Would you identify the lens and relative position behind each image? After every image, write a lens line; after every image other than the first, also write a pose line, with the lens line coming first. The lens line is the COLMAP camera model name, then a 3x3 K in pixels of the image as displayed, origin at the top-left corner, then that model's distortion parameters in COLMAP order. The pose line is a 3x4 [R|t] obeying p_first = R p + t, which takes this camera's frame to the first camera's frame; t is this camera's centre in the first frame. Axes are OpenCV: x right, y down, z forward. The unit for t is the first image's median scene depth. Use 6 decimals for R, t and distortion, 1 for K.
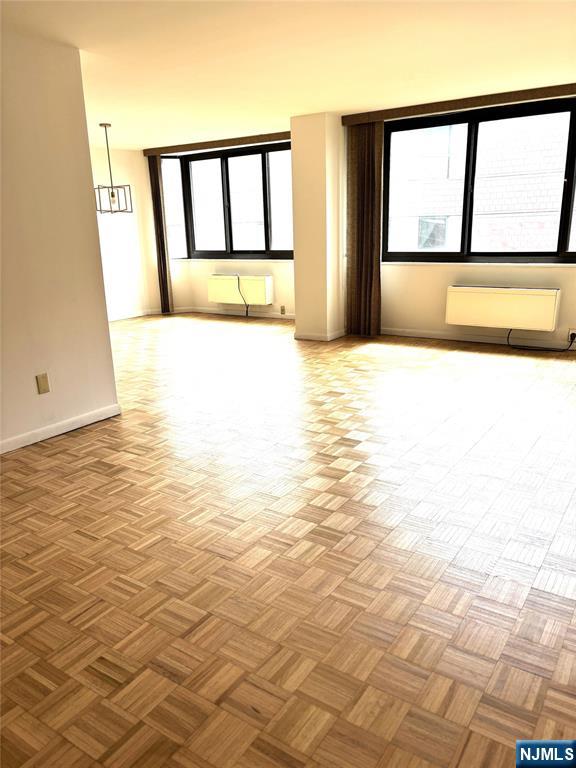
lens RADIAL K [[585.2, 0, 276.9], [0, 585.2, 384.0], [0, 0, 1]] dist [0.047829, -0.045556]
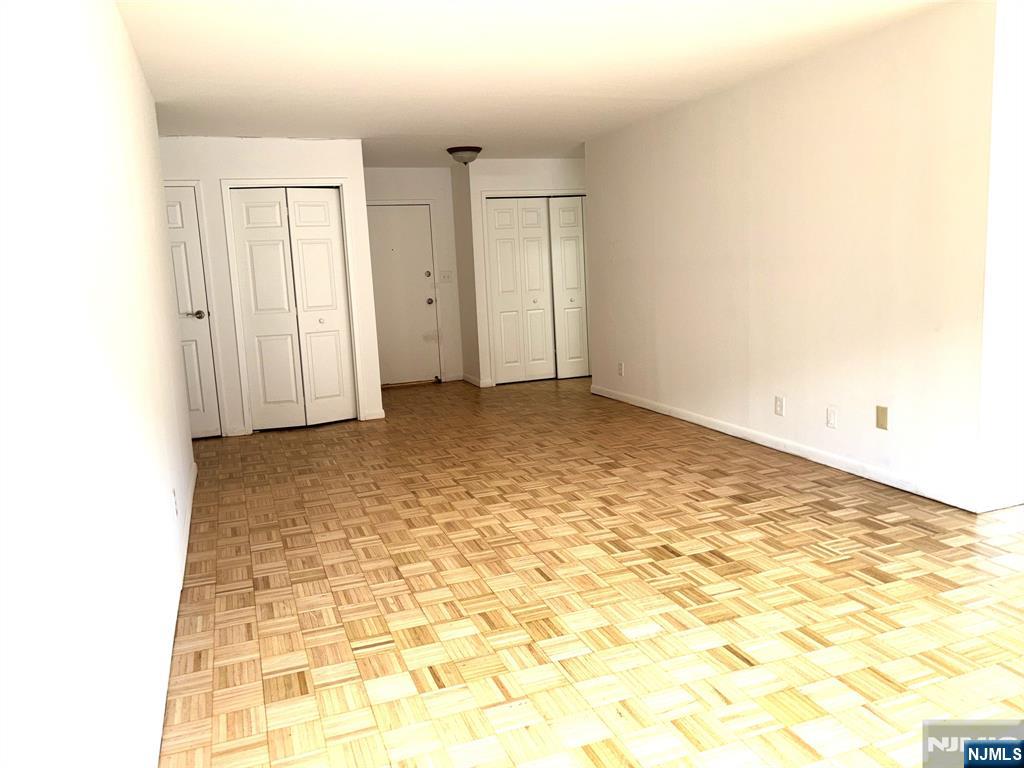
lens RADIAL K [[780.2, 0, 515.9], [0, 780.2, 390.2], [0, 0, 1]] dist [0.047829, -0.045556]
pose [[-0.567722, 0.190582, -0.800856, 0.817355], [-0.152131, 0.931789, 0.329585, -0.336612], [0.809042, 0.308947, -0.500003, 1.149214]]
